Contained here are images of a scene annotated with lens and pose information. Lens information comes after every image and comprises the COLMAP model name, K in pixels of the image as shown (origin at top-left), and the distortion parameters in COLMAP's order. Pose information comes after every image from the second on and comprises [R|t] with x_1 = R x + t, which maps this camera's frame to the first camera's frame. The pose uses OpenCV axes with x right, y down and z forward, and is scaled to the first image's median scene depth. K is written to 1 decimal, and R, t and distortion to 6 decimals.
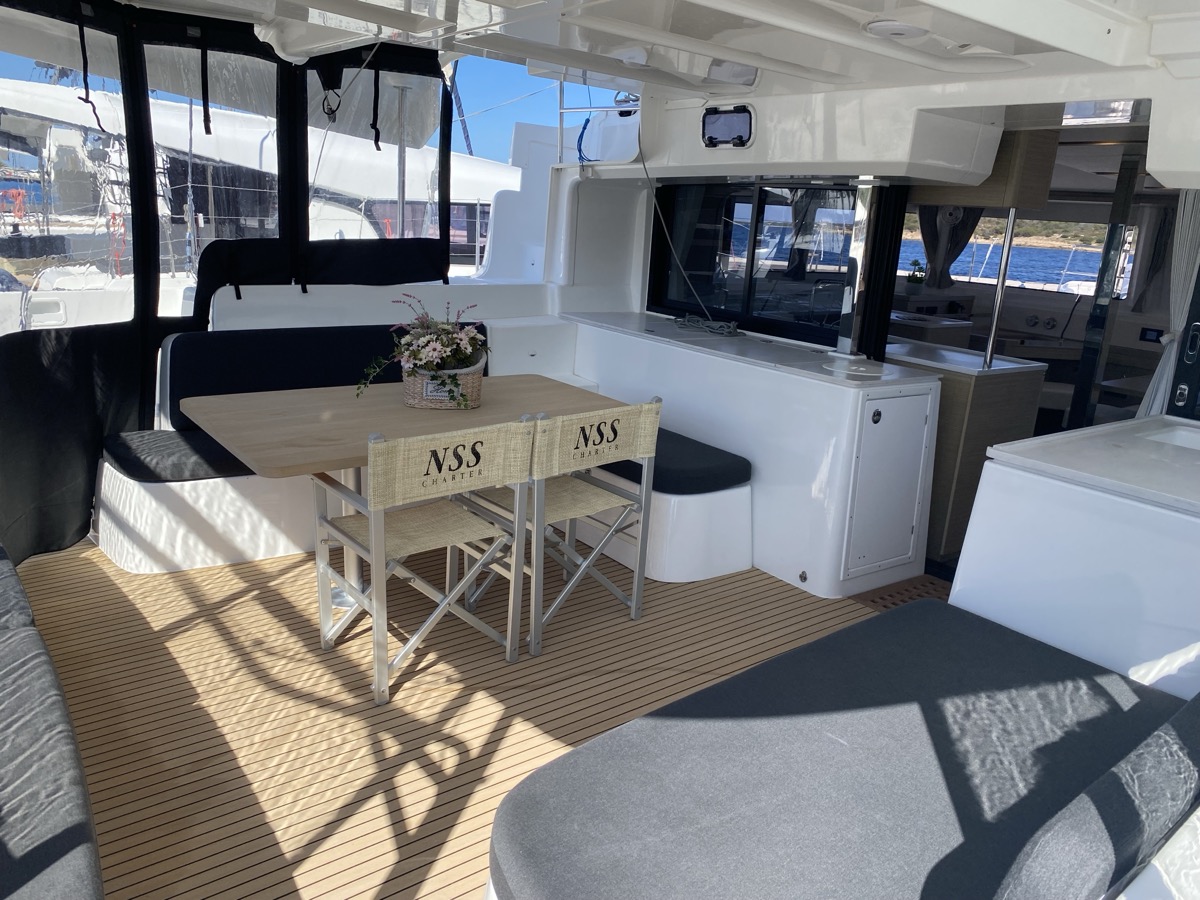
lens RADIAL K [[916.6, 0, 624.6], [0, 916.6, 437.5], [0, 0, 1]] dist [0.004876, -0.015780]
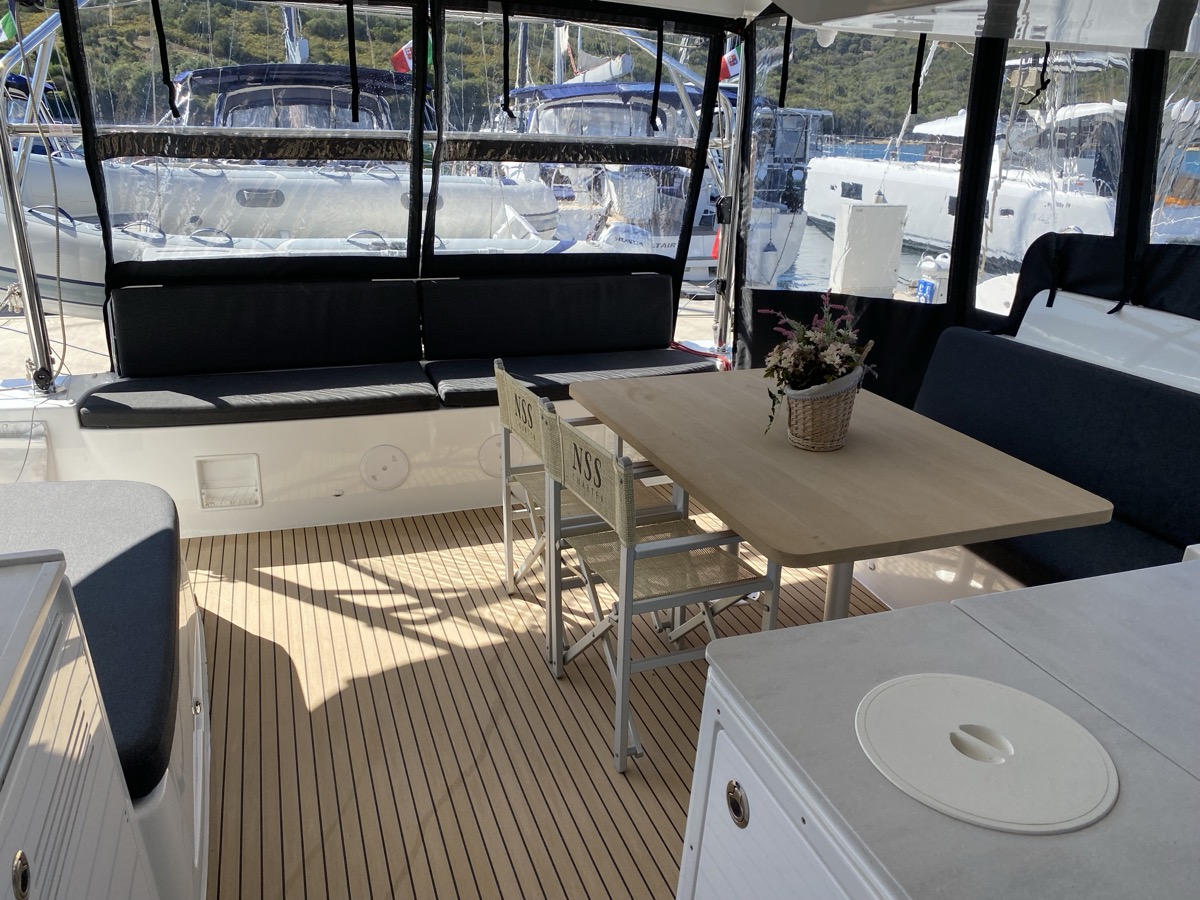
lens RADIAL K [[916.6, 0, 622.3], [0, 916.6, 432.8], [0, 0, 1]] dist [0.004876, -0.015780]
pose [[-0.301192, 0.232414, -0.924807, 0.833539], [-0.273848, 0.907906, 0.317354, -0.354119], [0.913395, 0.348841, -0.209808, 1.484227]]
